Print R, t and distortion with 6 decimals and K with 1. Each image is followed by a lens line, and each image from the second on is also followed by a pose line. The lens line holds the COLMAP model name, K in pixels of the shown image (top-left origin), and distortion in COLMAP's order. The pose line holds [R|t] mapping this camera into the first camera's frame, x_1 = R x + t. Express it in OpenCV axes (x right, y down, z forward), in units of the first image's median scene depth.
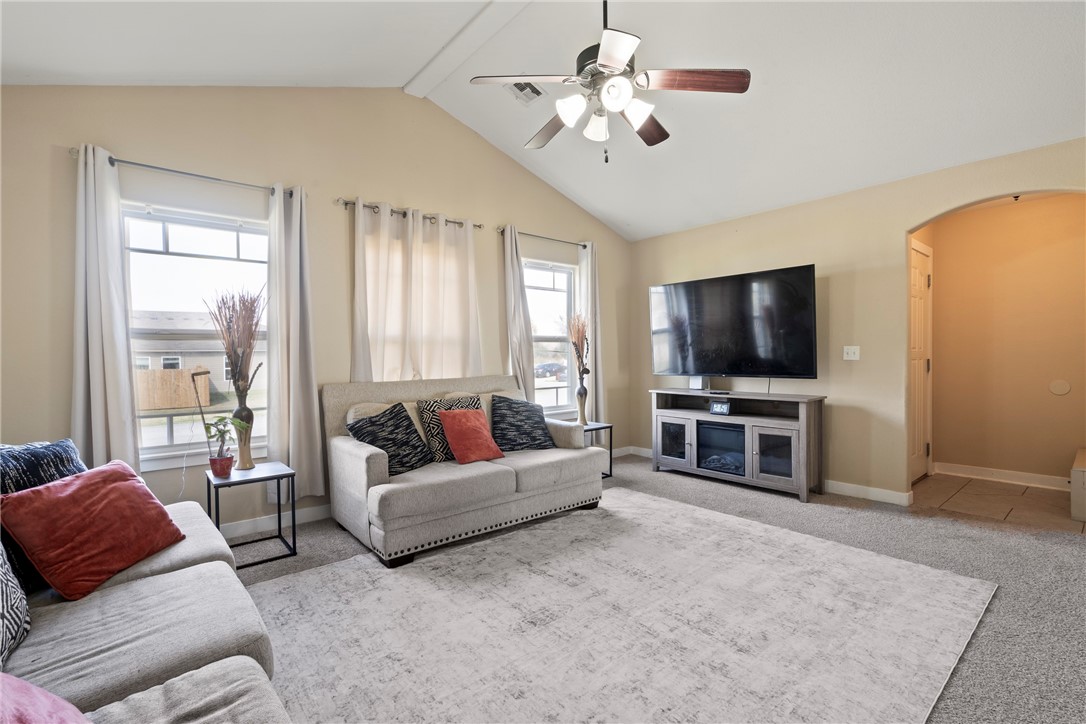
lens RADIAL K [[491.4, 0, 541.9], [0, 491.4, 363.6], [0, 0, 1]] dist [-0.001500, 0.000349]
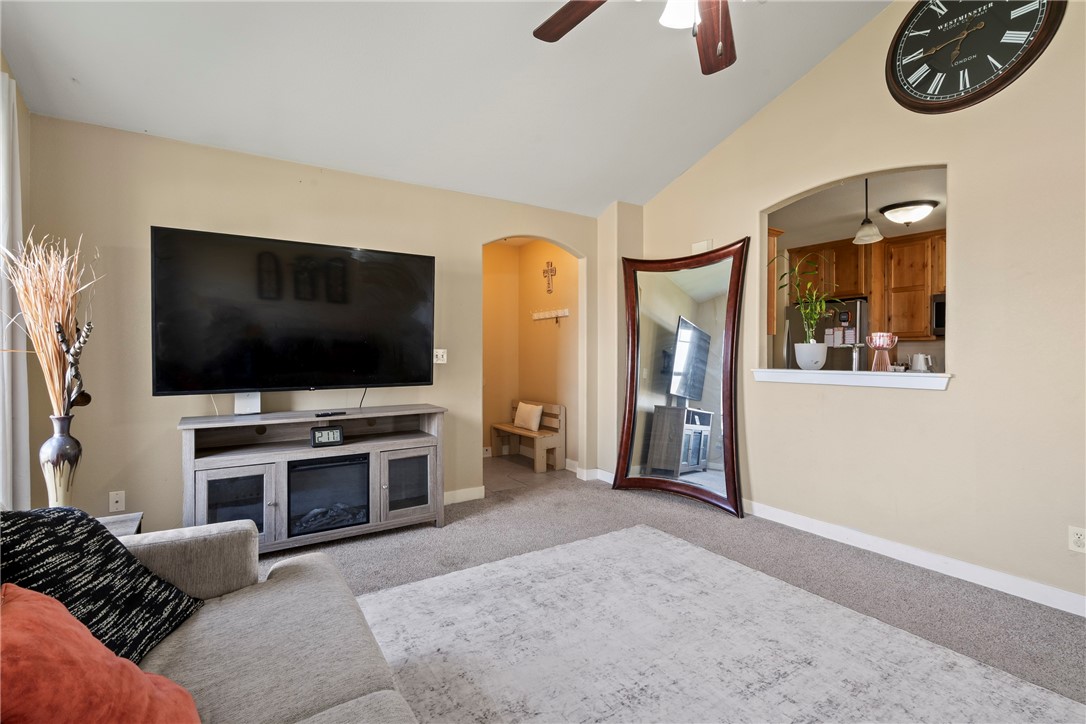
lens RADIAL K [[491.4, 0, 541.9], [0, 491.4, 363.6], [0, 0, 1]] dist [-0.001500, 0.000349]
pose [[0.119363, -0.007380, 0.992823, -0.403749], [0.010245, 0.999928, 0.006201, -0.017970], [-0.992798, 0.009431, 0.119430, 0.896821]]
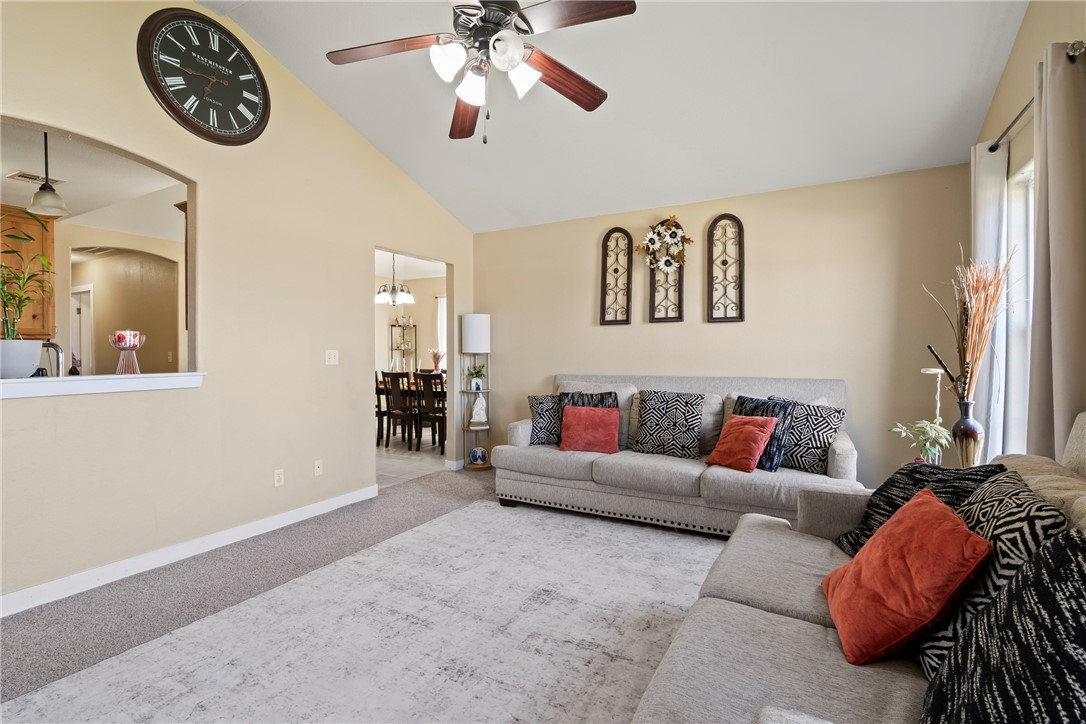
lens RADIAL K [[503.3, 0, 552.8], [0, 503.3, 365.9], [0, 0, 1]] dist [0.001063, 0.000562]
pose [[-0.925232, 0.023820, -0.378653, 0.285404], [0.008743, 0.999101, 0.041488, -0.034872], [0.379301, 0.035075, -0.924608, 1.472252]]
